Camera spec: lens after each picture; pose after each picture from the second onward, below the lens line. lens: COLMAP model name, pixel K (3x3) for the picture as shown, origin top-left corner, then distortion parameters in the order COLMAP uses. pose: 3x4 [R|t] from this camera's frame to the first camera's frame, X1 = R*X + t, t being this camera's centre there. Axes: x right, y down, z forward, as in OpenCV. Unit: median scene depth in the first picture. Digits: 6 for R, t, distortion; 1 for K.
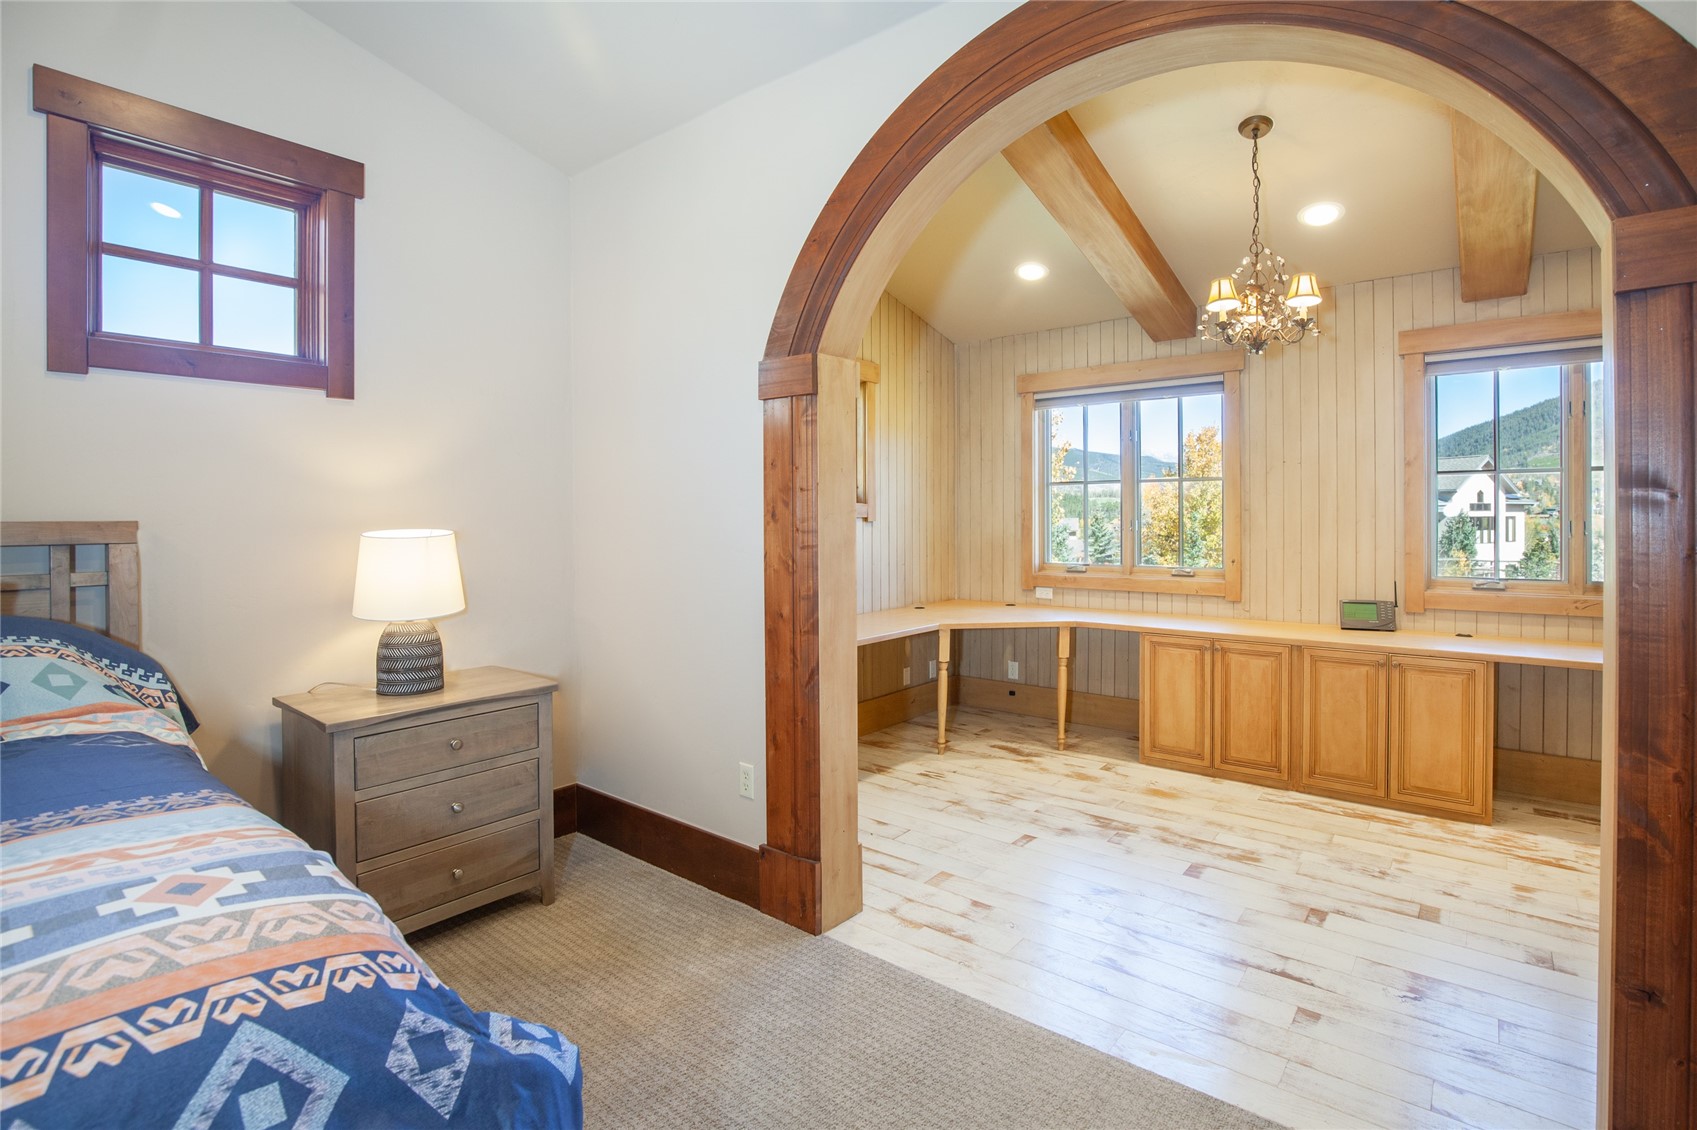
lens RADIAL K [[798.0, 0, 866.5], [0, 798.0, 534.2], [0, 0, 1]] dist [-0.025145, 0.003148]
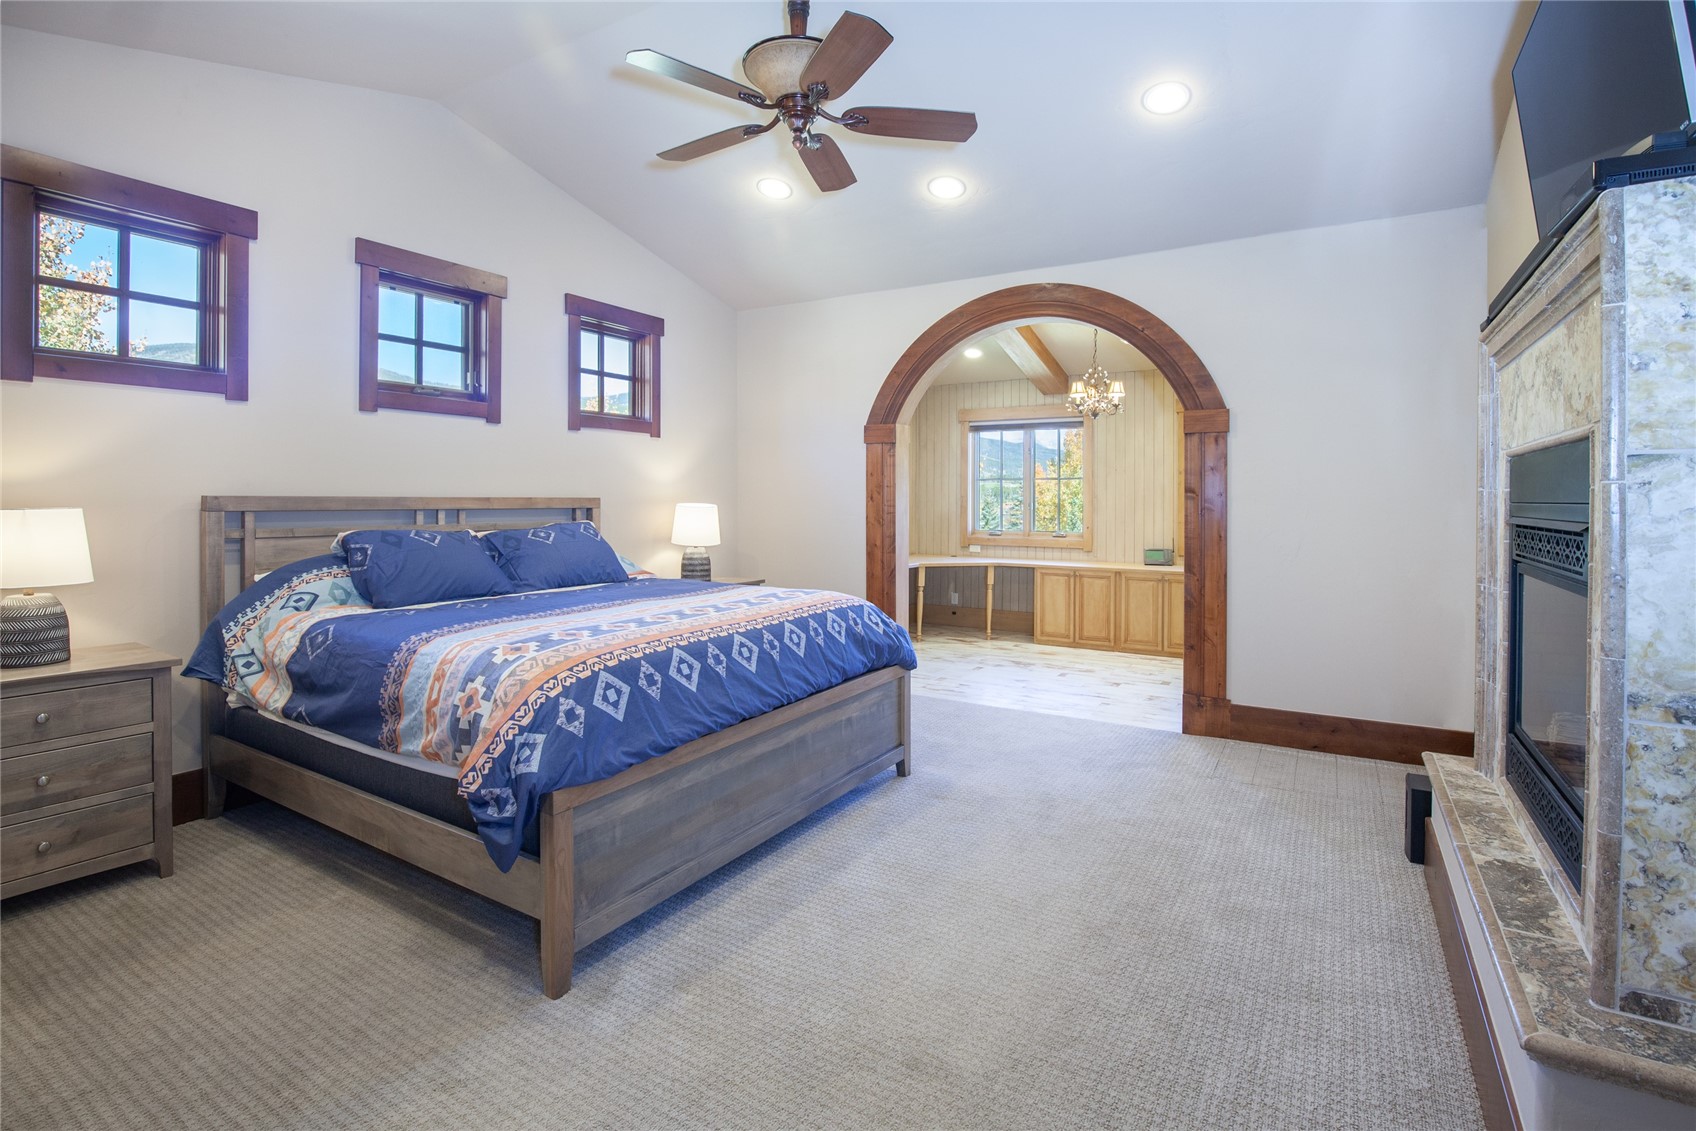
lens RADIAL K [[797.6, 0, 858.3], [0, 797.6, 504.1], [0, 0, 1]] dist [-0.025145, 0.003148]
pose [[0.992161, 0.010575, 0.124519, -0.265512], [-0.008609, 0.999830, -0.016316, 0.017622], [-0.124670, 0.015116, 0.992083, -0.702166]]
